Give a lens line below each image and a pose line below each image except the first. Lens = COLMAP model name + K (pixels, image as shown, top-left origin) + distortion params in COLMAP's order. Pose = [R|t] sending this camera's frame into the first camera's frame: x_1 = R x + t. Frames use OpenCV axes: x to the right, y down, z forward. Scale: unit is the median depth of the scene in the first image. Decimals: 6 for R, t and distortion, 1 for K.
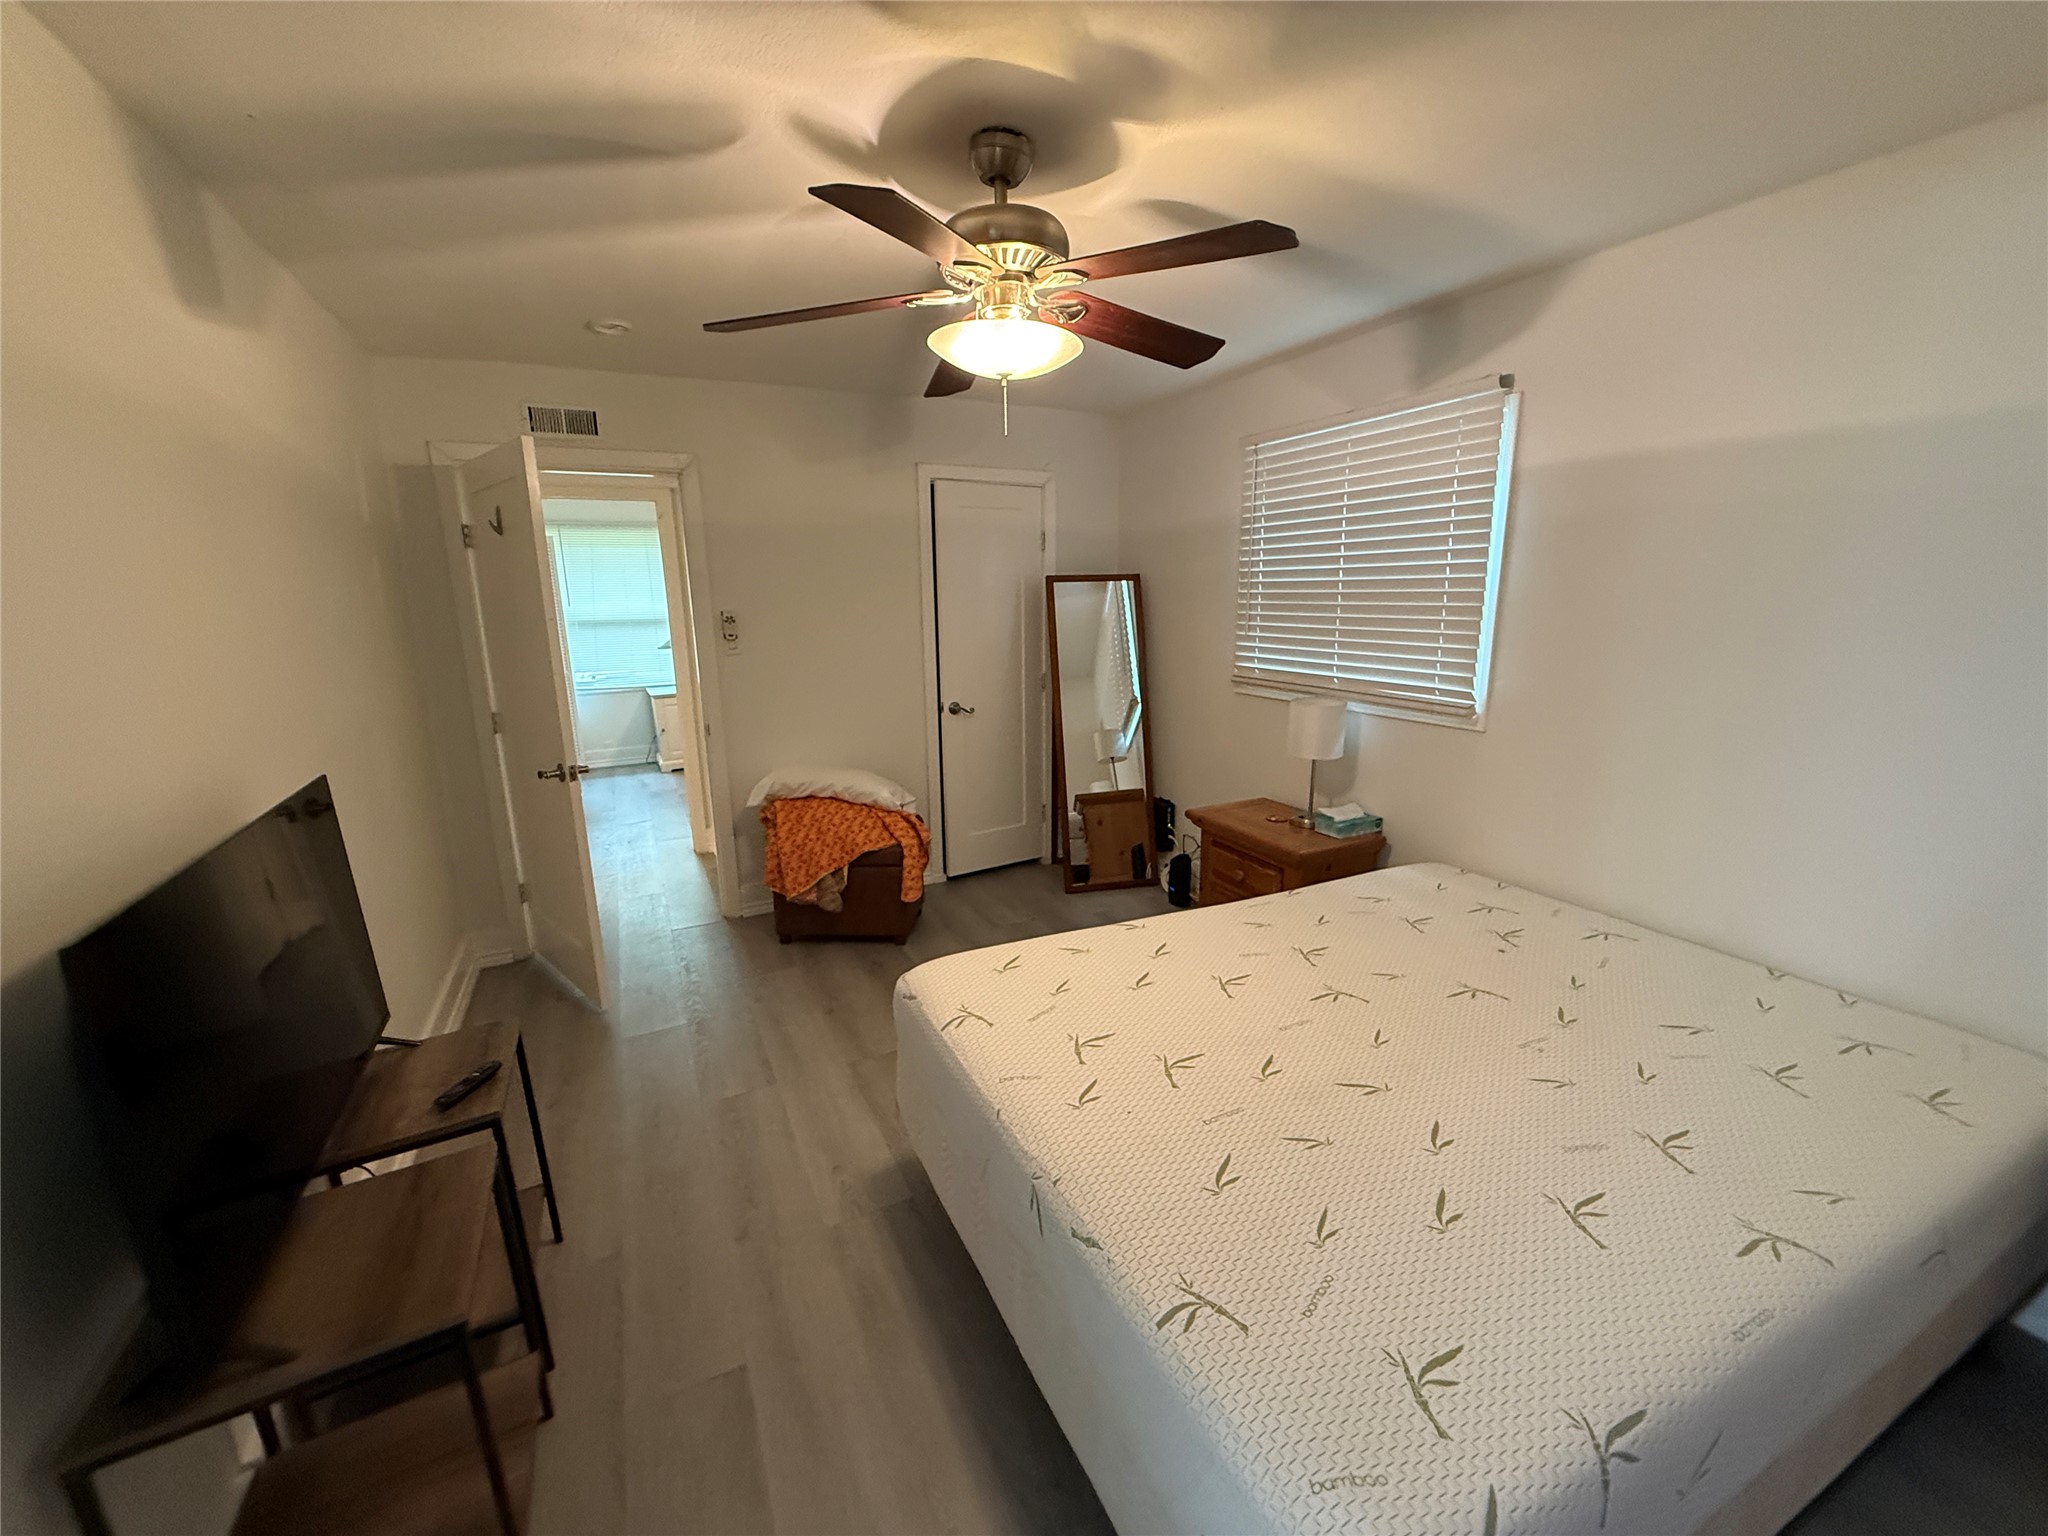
lens RADIAL K [[813.1, 0, 1026.3], [0, 813.1, 768.6], [0, 0, 1]] dist [0.001062, 0.000000]
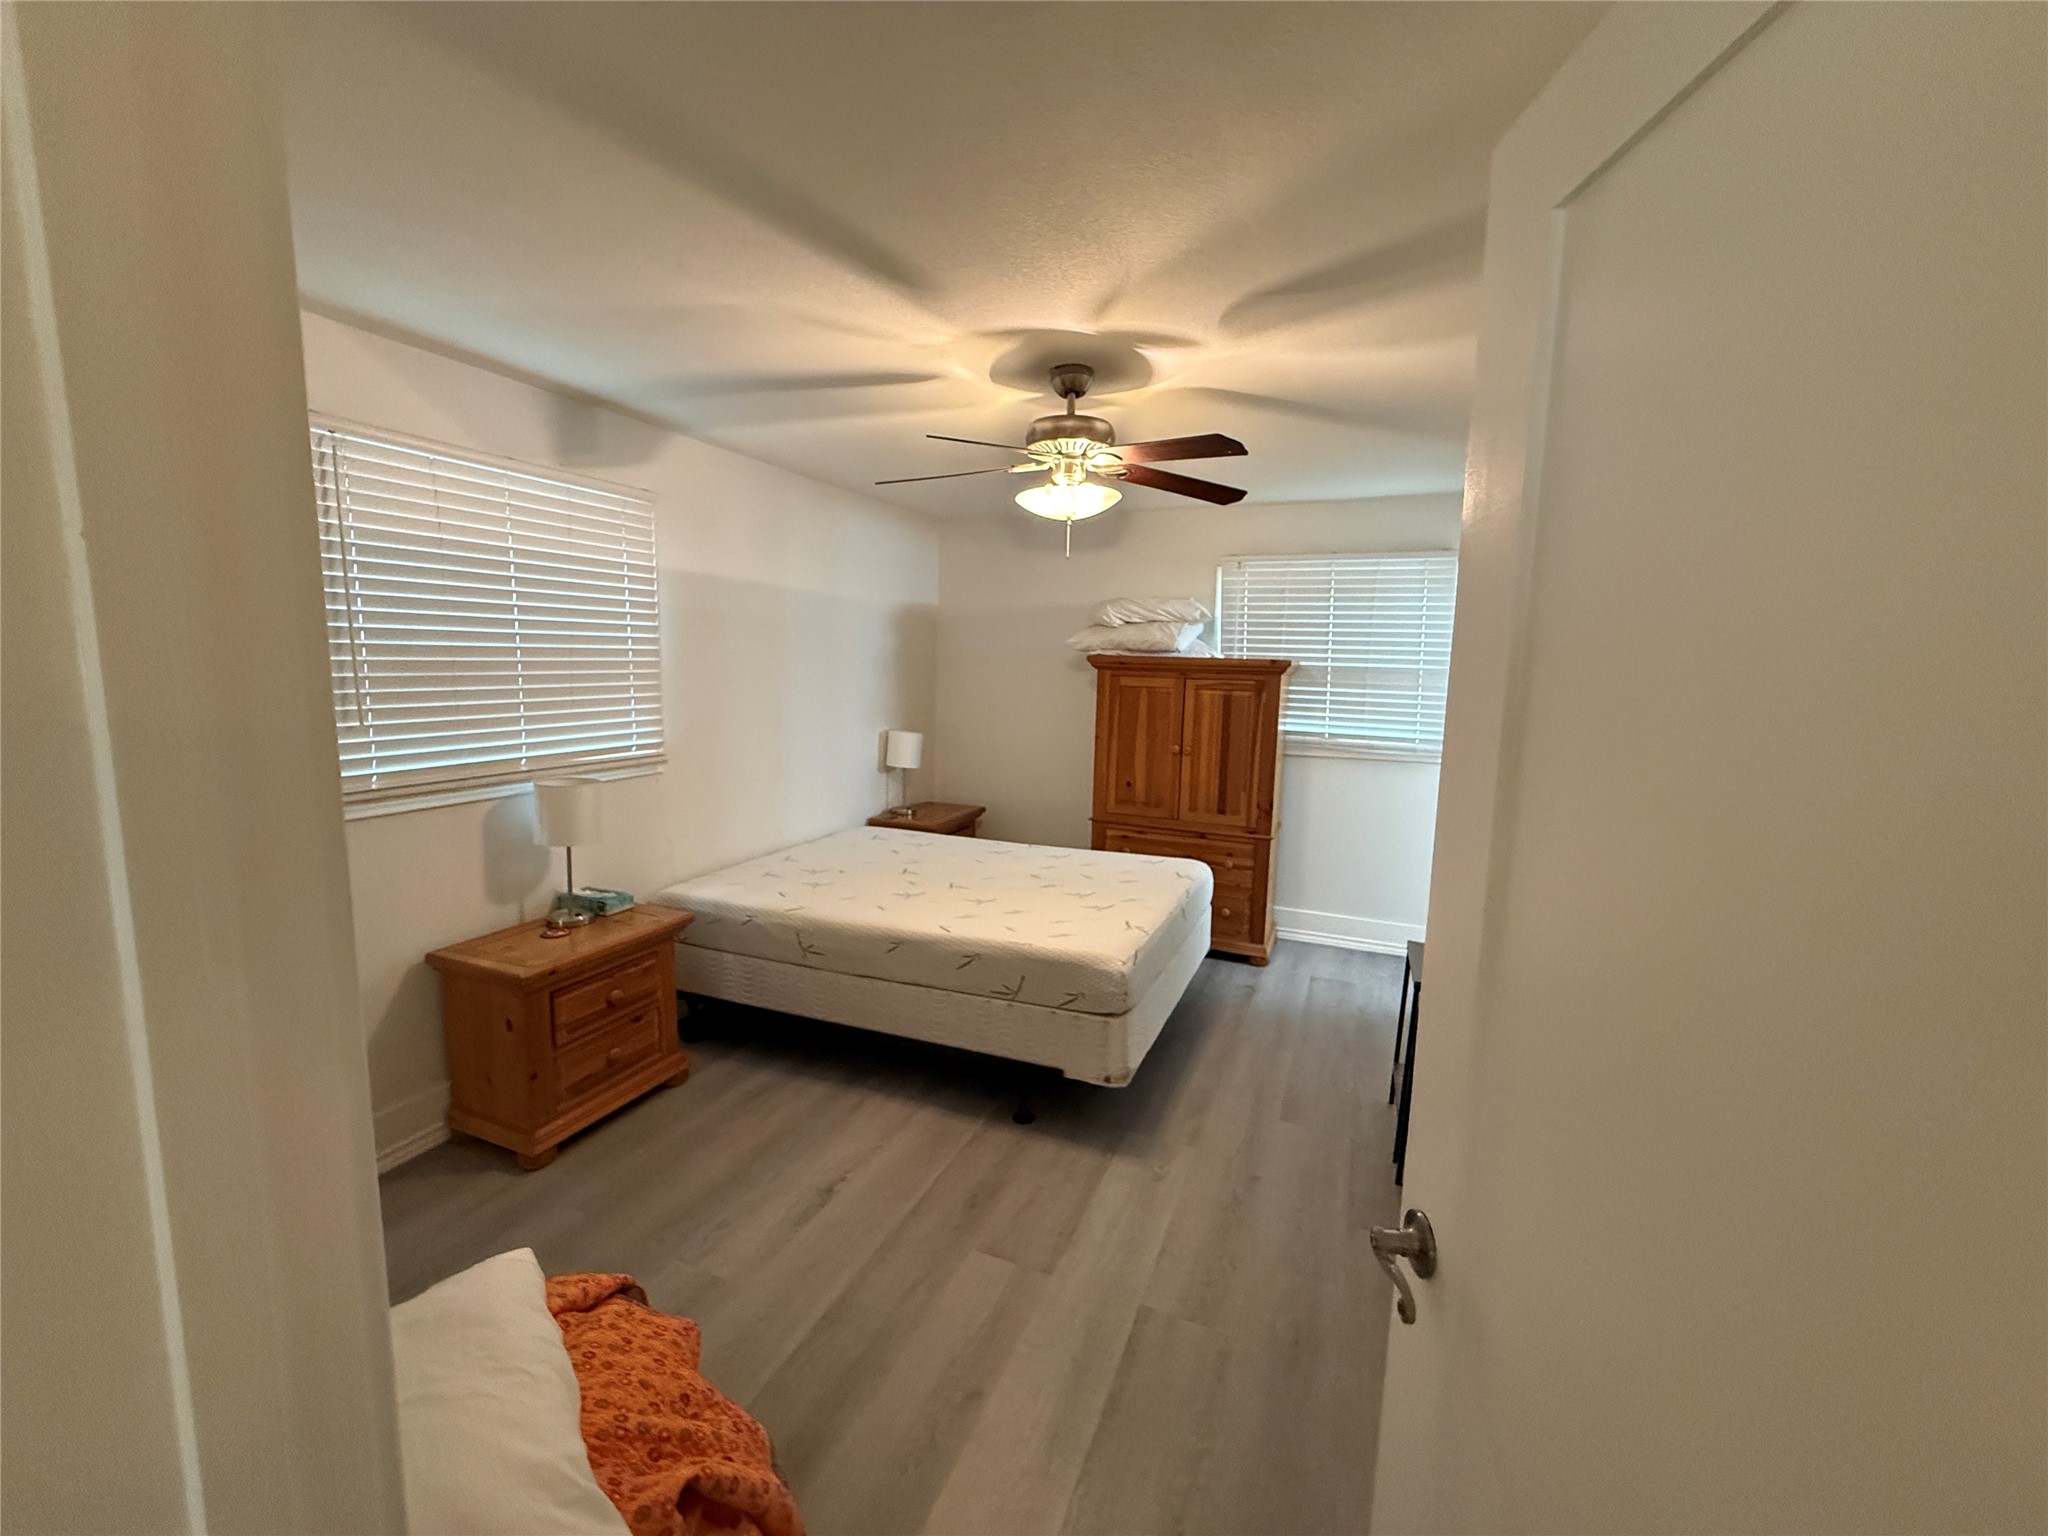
lens RADIAL K [[813.1, 0, 1019.1], [0, 813.1, 772.7], [0, 0, 1]] dist [0.001062, 0.000000]
pose [[-0.646758, -0.101132, 0.755961, -0.705544], [0.161184, 0.950659, 0.265079, -0.277982], [-0.745469, 0.293290, -0.598546, 1.301752]]
